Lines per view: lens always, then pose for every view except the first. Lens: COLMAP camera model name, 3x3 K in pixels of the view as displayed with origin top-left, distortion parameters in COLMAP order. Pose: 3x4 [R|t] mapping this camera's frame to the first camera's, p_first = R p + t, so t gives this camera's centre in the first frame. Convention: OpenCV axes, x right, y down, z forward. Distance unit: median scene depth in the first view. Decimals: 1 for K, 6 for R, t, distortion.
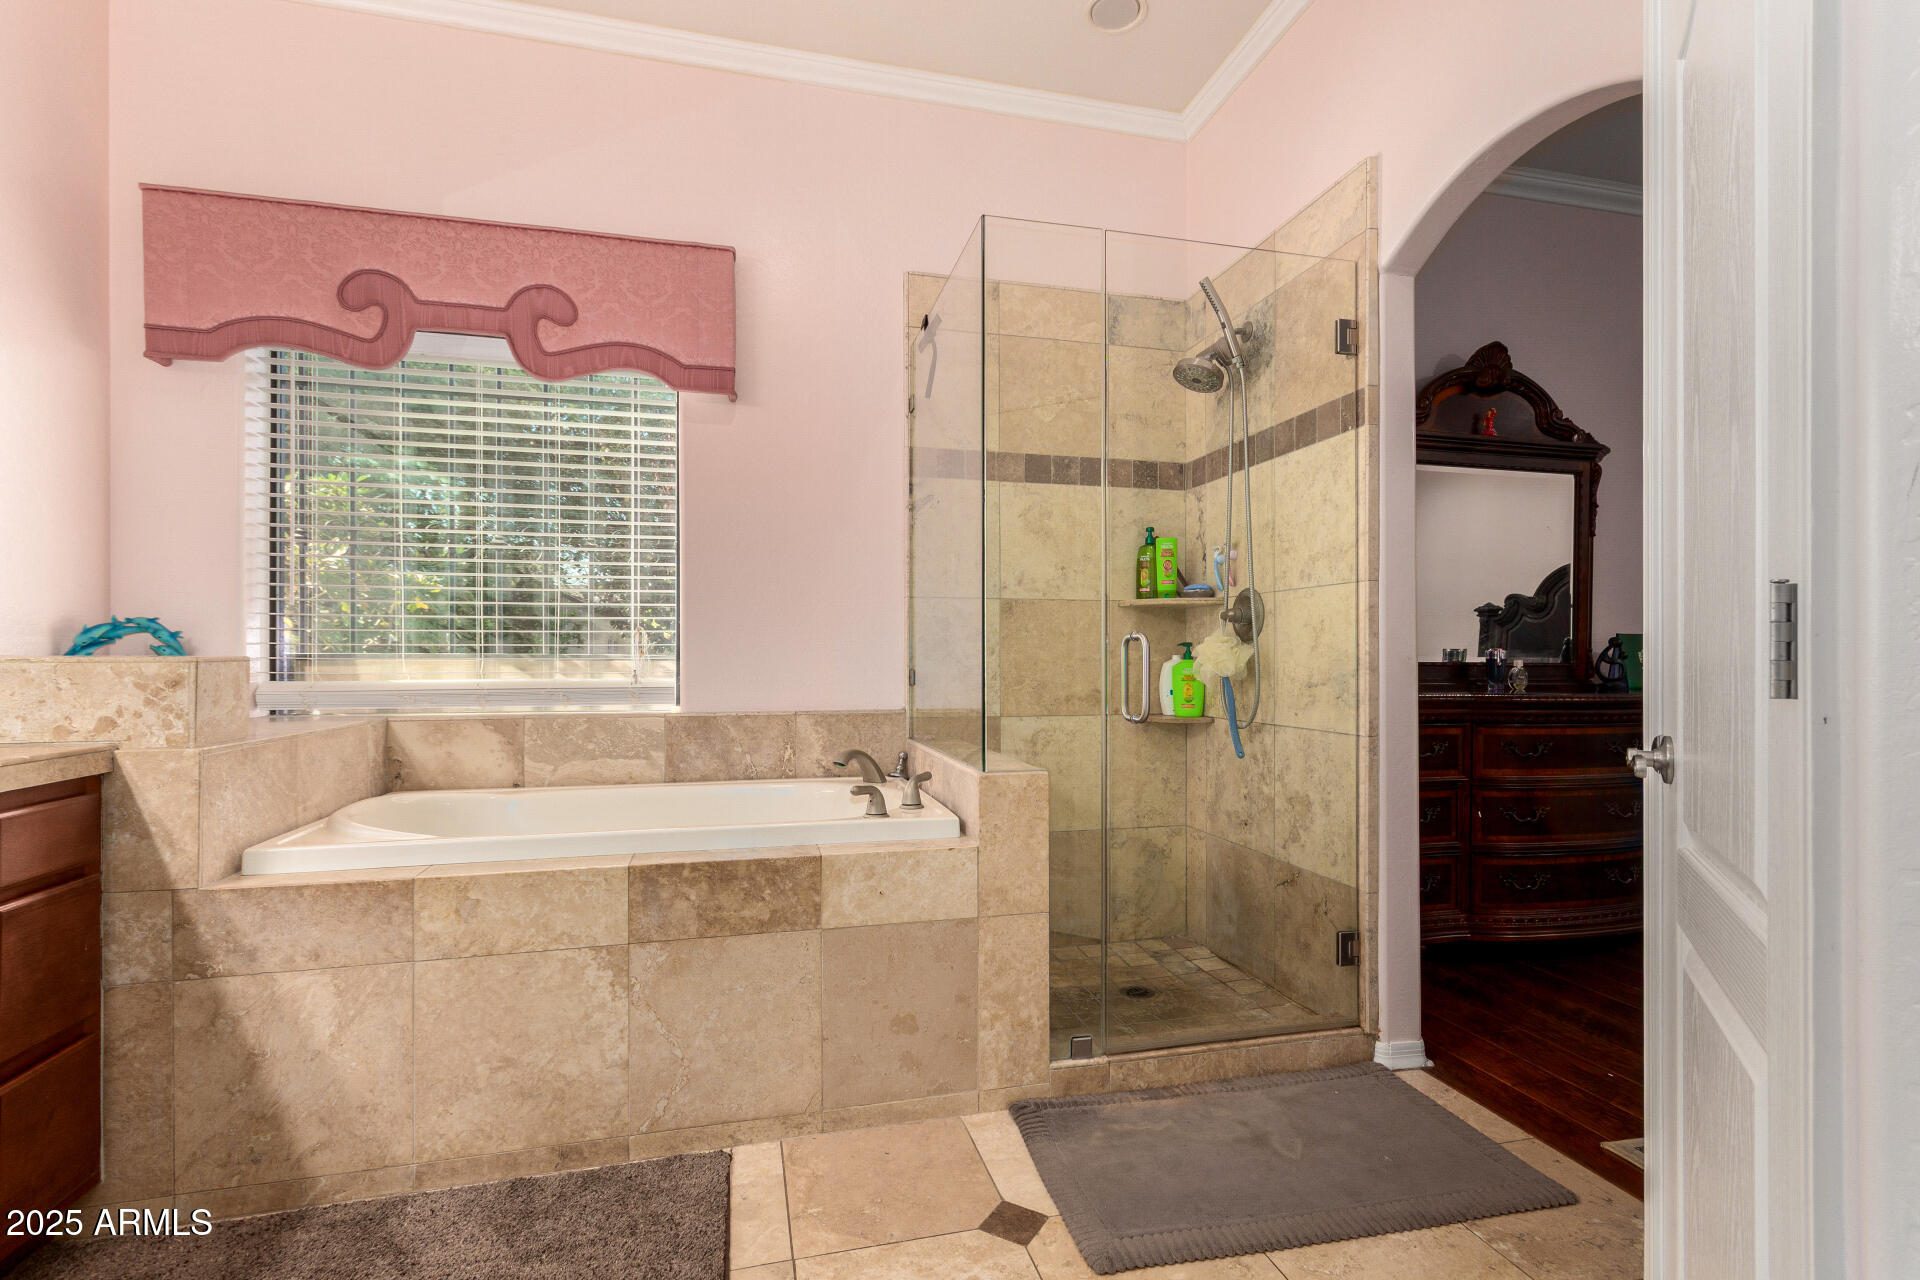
lens RADIAL K [[892.5, 0, 958.5], [0, 892.5, 651.6], [0, 0, 1]] dist [0.004895, 0.000772]
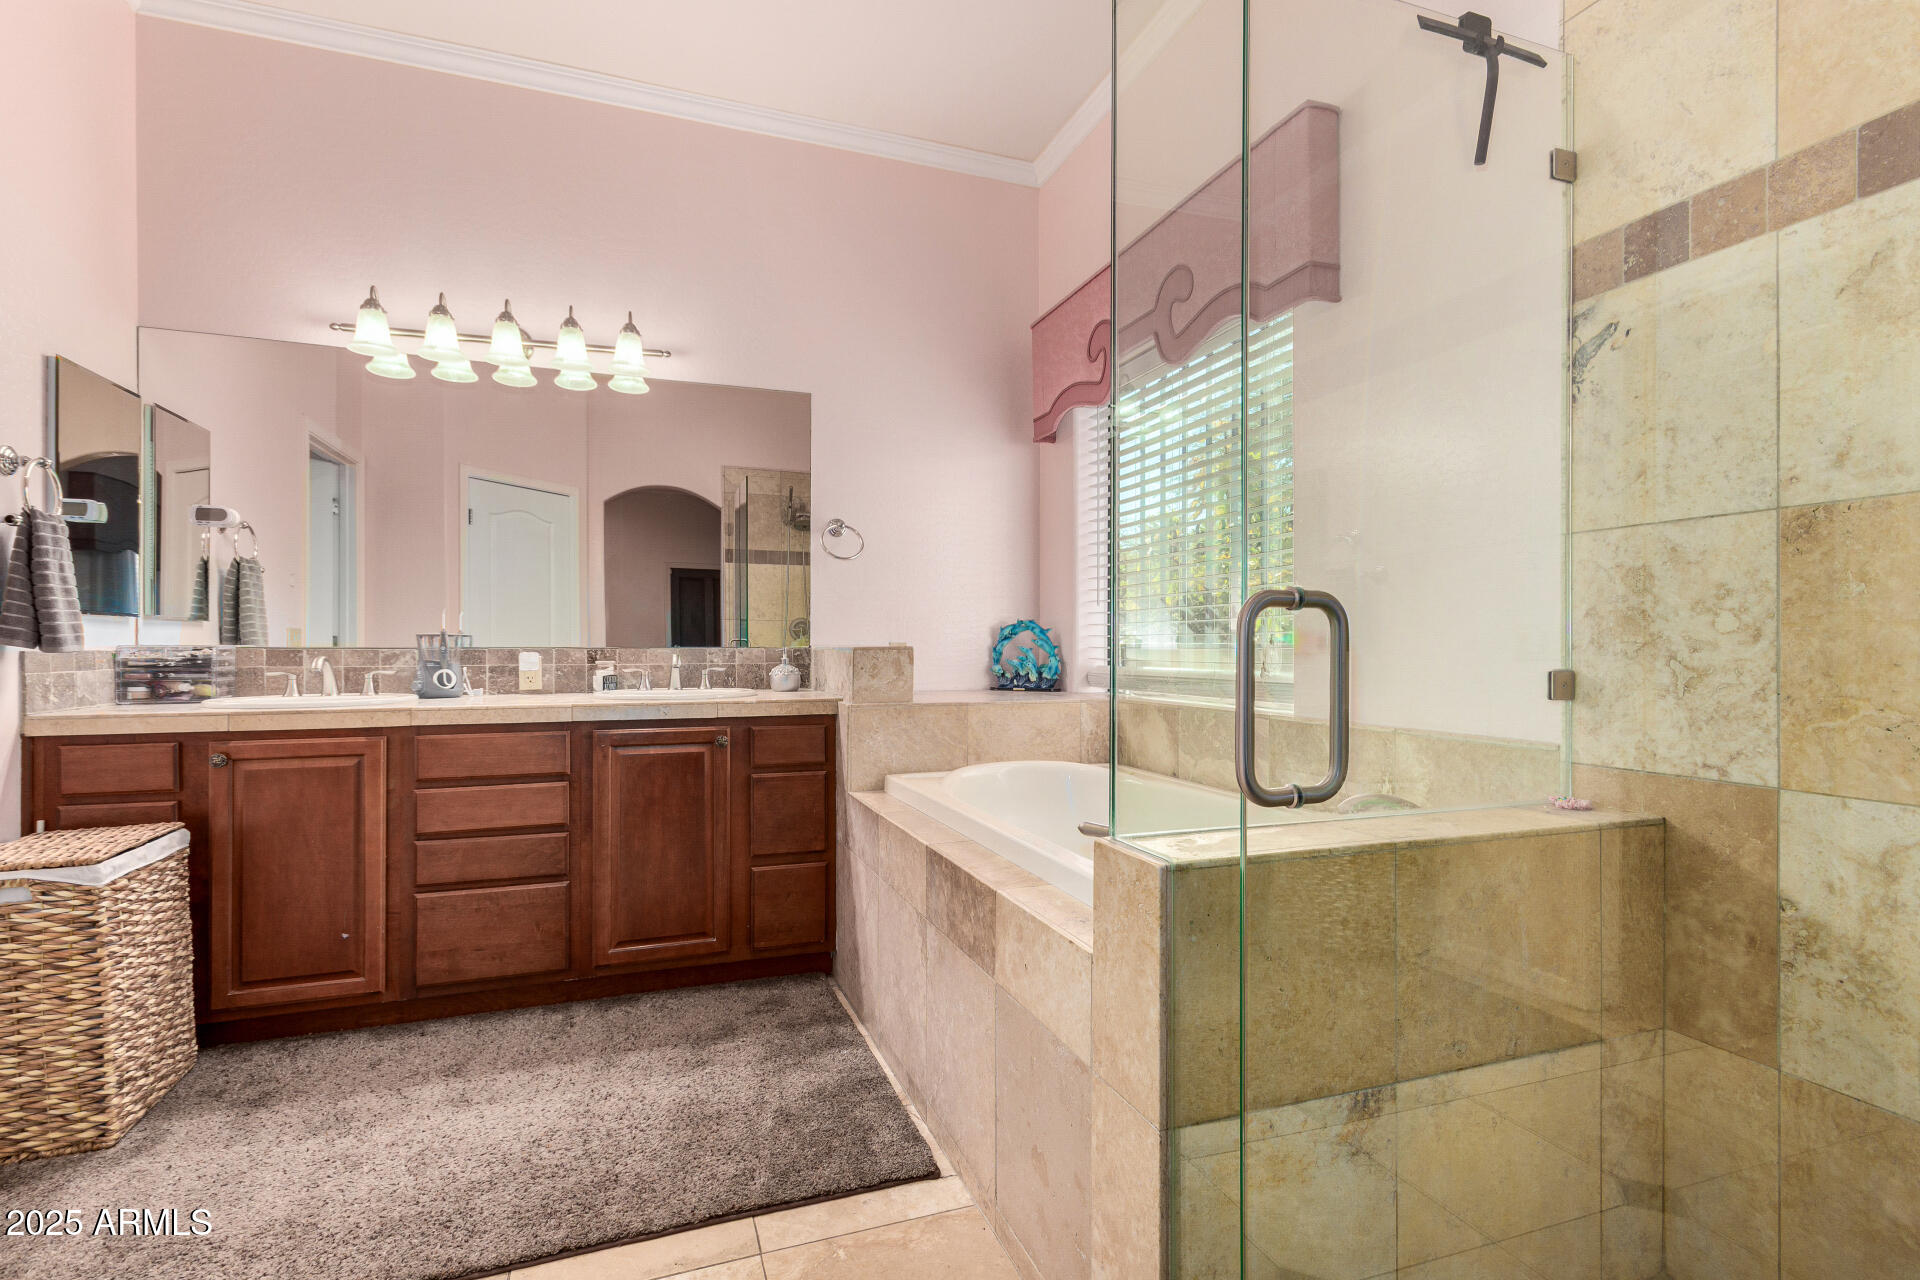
lens RADIAL K [[892.5, 0, 958.0], [0, 892.5, 646.0], [0, 0, 1]] dist [0.004895, 0.000772]
pose [[0.109455, -0.001530, -0.993991, 0.479743], [0.005494, 0.999984, -0.000935, 0.004318], [0.993977, -0.005359, 0.109461, 0.646121]]
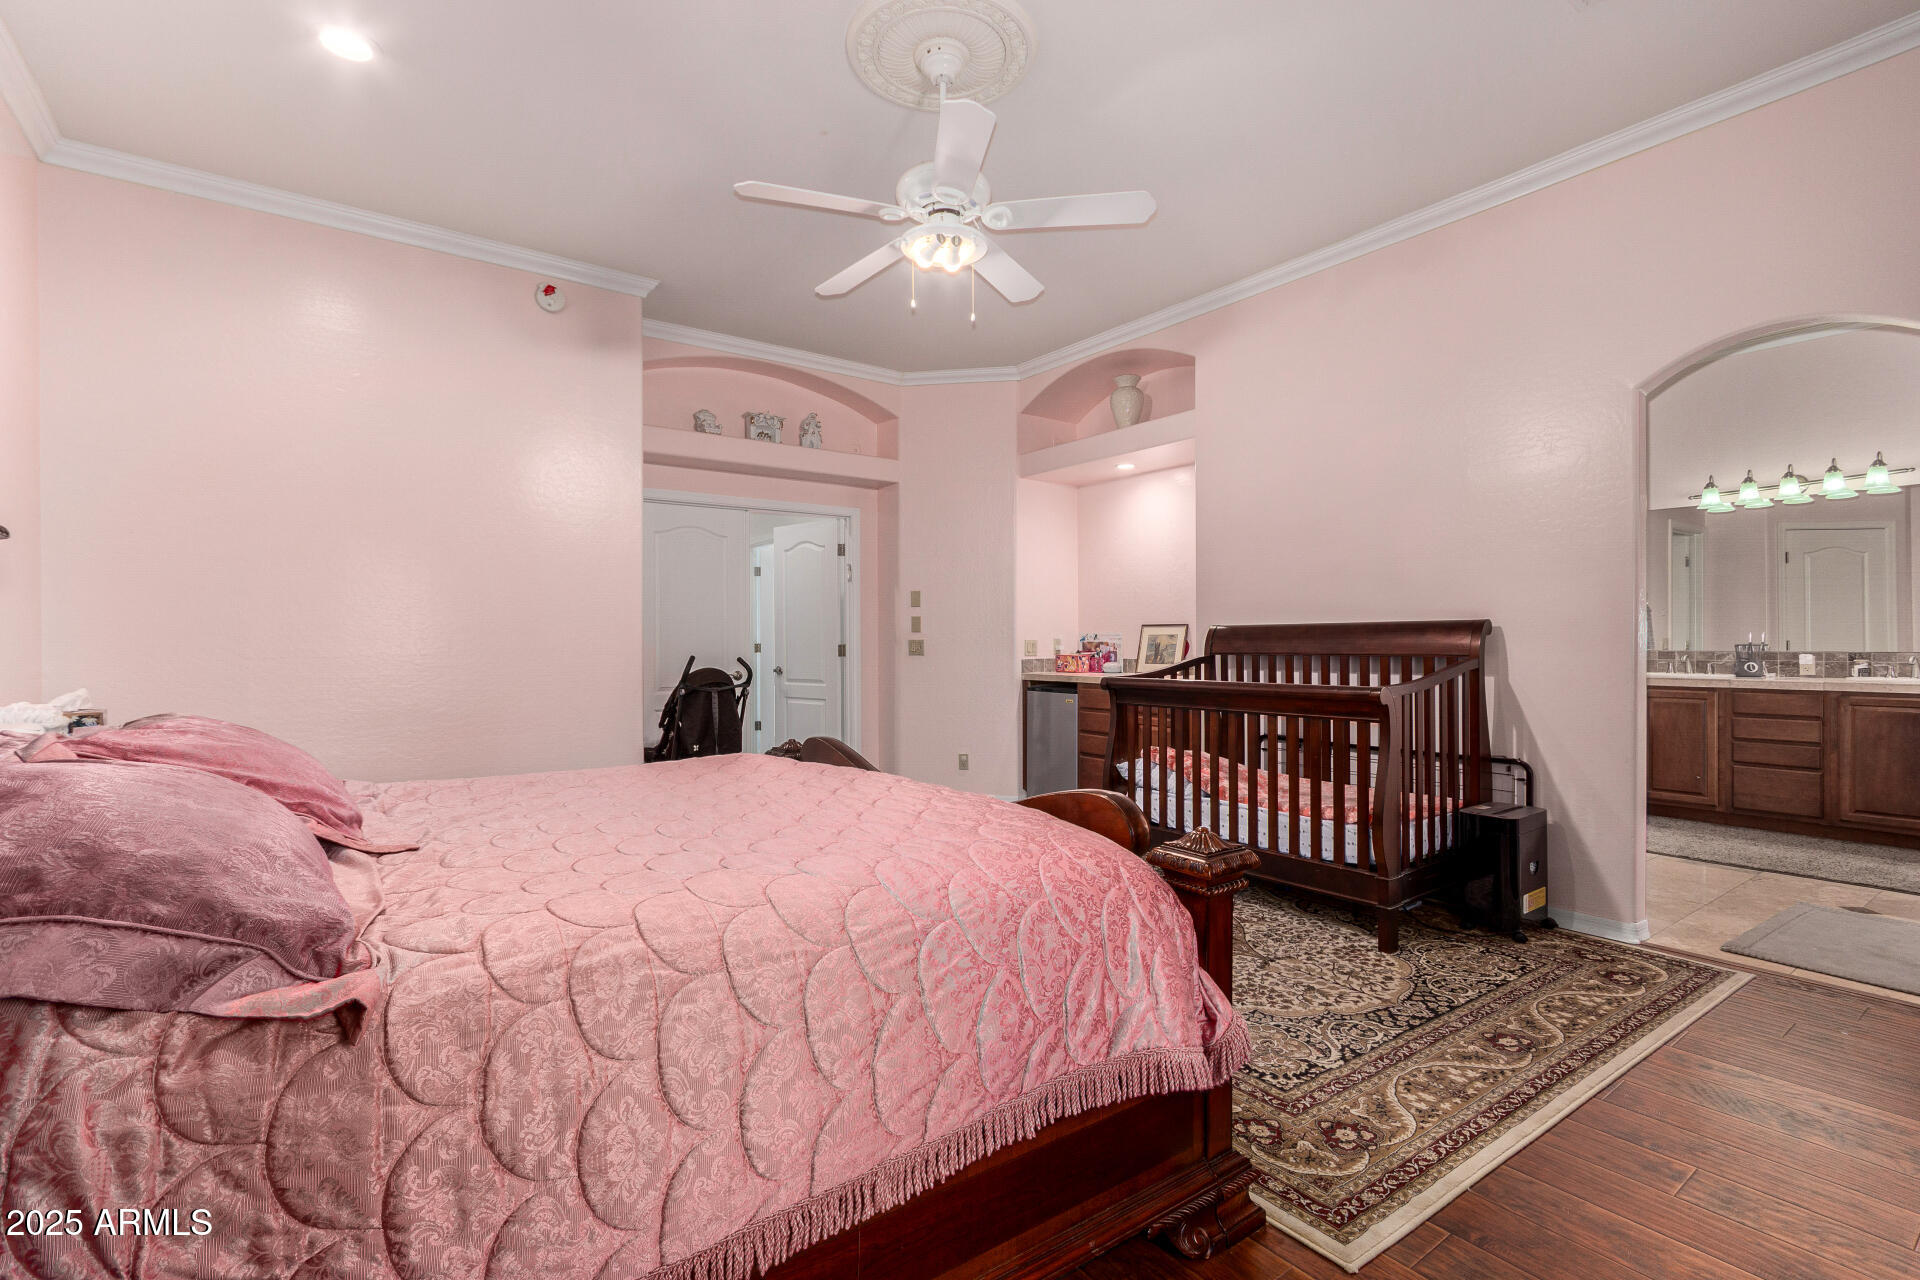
lens RADIAL K [[892.5, 0, 956.1], [0, 892.5, 645.0], [0, 0, 1]] dist [0.004895, 0.000772]
pose [[-0.922007, 0.000288, -0.387174, 1.784704], [0.003224, 0.999971, -0.006935, -0.004280], [0.387161, -0.007642, -0.921981, 1.318617]]
